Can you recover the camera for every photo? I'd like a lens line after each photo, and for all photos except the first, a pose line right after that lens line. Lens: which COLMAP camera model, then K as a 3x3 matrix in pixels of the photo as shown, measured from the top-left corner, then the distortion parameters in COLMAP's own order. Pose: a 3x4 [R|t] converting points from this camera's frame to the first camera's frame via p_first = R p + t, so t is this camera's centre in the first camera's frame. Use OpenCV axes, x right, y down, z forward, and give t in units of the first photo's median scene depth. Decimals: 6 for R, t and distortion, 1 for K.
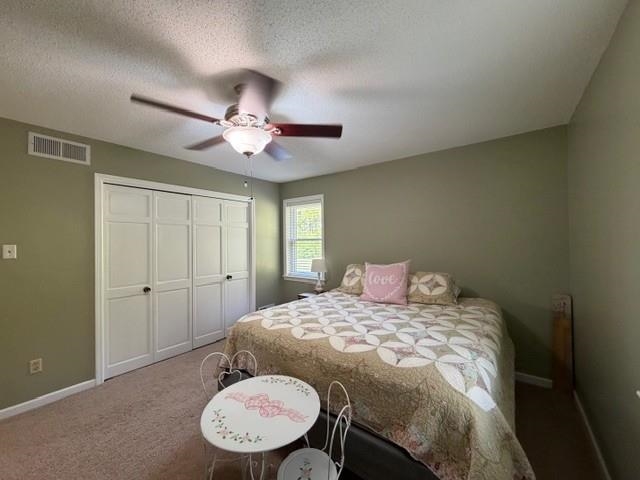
lens RADIAL K [[255.1, 0, 319.3], [0, 255.1, 239.6], [0, 0, 1]] dist [0.001382, 0.000186]
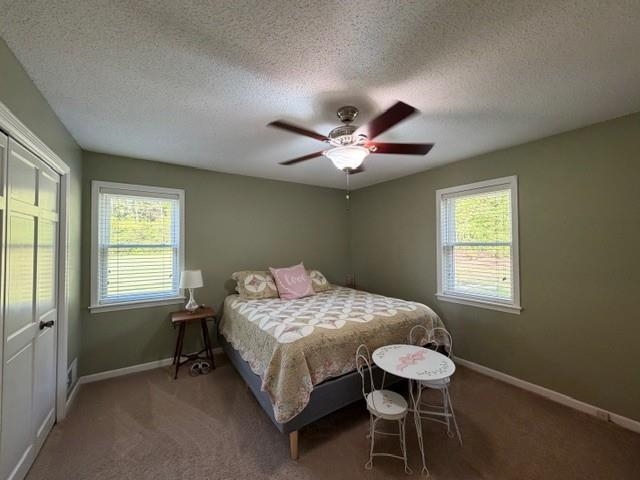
lens RADIAL K [[255.1, 0, 319.3], [0, 255.1, 239.6], [0, 0, 1]] dist [0.001382, 0.000186]
pose [[0.337244, 0.026934, 0.941032, -1.213261], [-0.002754, 0.999615, -0.027624, -0.000754], [-0.941413, 0.006725, 0.337188, 0.671938]]
